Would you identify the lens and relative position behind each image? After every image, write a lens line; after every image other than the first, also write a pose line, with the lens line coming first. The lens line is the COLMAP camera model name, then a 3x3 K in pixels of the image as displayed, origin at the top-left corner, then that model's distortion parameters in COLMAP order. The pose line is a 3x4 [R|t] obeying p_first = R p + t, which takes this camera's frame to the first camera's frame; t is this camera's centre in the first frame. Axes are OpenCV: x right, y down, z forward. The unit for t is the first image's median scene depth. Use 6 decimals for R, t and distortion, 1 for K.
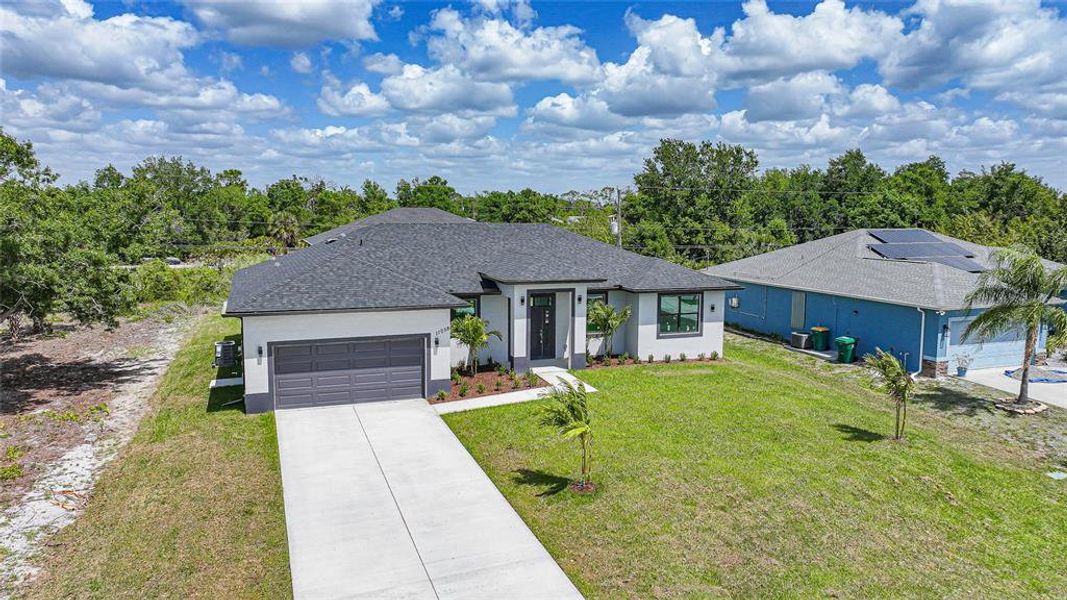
lens RADIAL K [[749.5, 0, 534.4], [0, 749.5, 297.0], [0, 0, 1]] dist [0.004554, 0.007991]
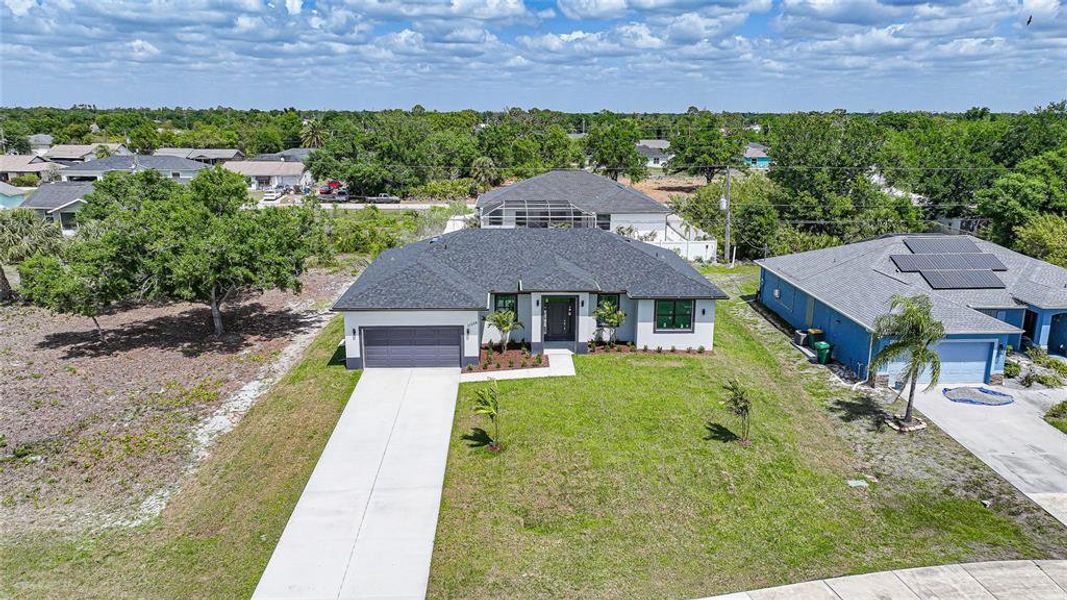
lens RADIAL K [[749.5, 0, 534.4], [0, 749.5, 297.0], [0, 0, 1]] dist [0.004554, 0.007991]
pose [[0.948463, 0.073430, -0.308264, 0.404300], [-0.035118, 0.991146, 0.128045, -0.183273], [0.314937, -0.110620, 0.942644, -0.306796]]
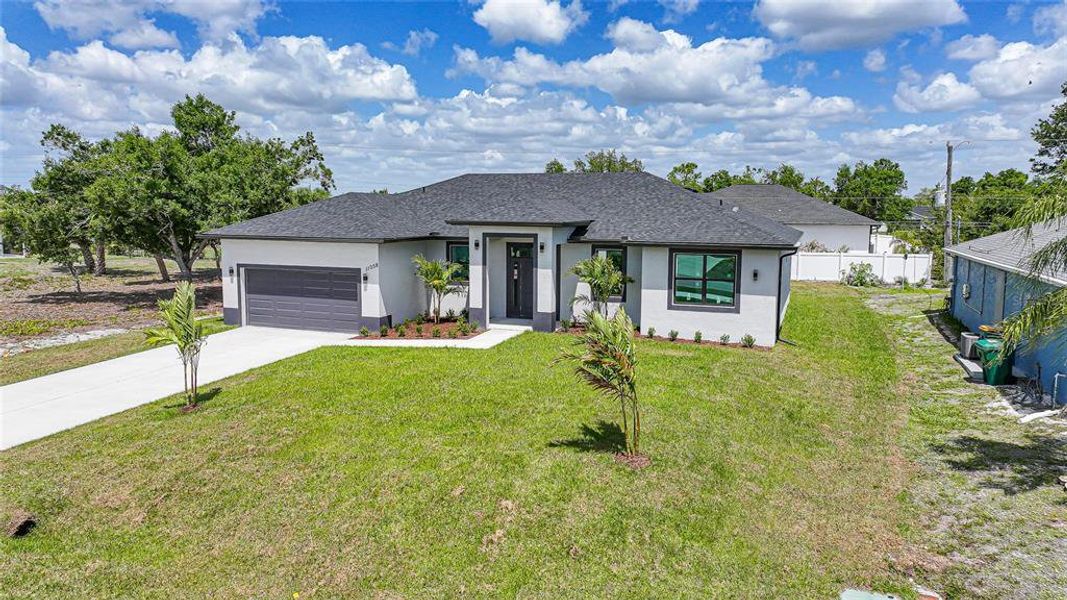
lens RADIAL K [[749.6, 0, 537.0], [0, 749.6, 300.2], [0, 0, 1]] dist [0.007534, 0.007285]
pose [[0.748851, 0.078056, -0.658125, 0.630126], [-0.078567, 0.996493, 0.028789, 0.039543], [0.658065, 0.030148, 0.752358, 0.377475]]
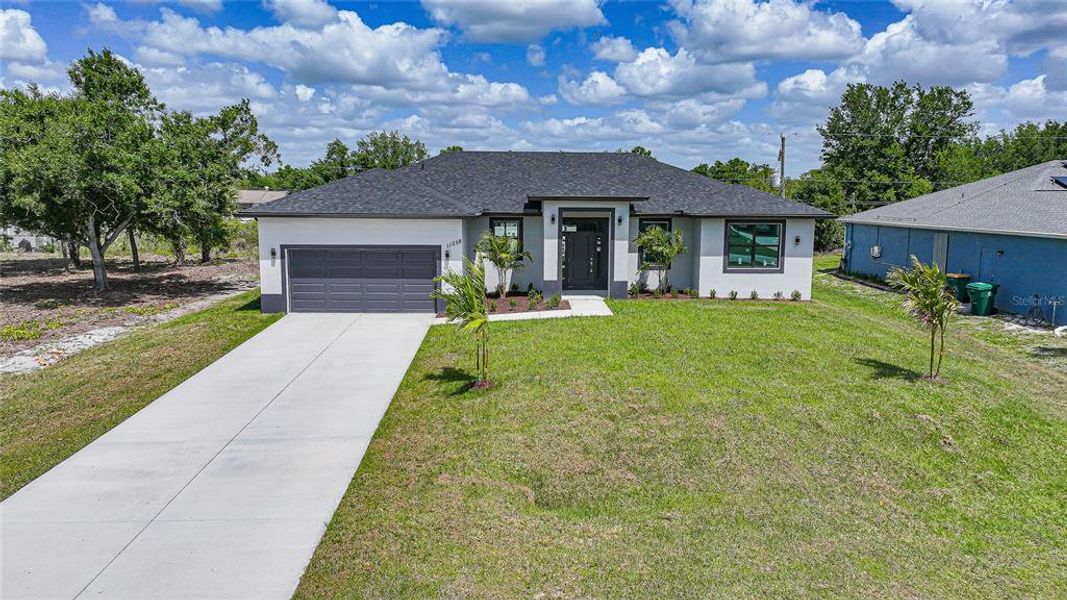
lens RADIAL K [[749.5, 0, 534.4], [0, 749.5, 297.0], [0, 0, 1]] dist [0.004554, 0.007991]
pose [[0.946705, 0.043464, -0.319156, 0.262585], [-0.038091, 0.999008, 0.023058, 0.080714], [0.319842, -0.009672, 0.947421, 0.112780]]
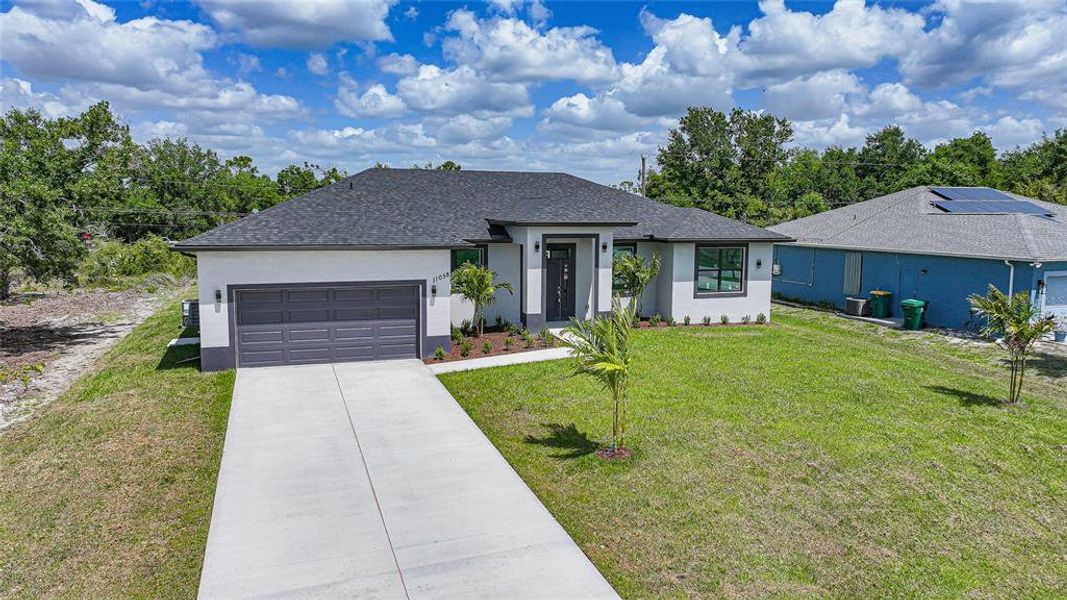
lens RADIAL K [[749.5, 0, 535.6], [0, 749.5, 302.4], [0, 0, 1]] dist [0.005278, 0.007280]
pose [[0.999792, 0.003600, -0.020051, -0.000438], [-0.003463, 0.999970, 0.006900, 0.061863], [0.020076, -0.006829, 0.999775, 0.155220]]
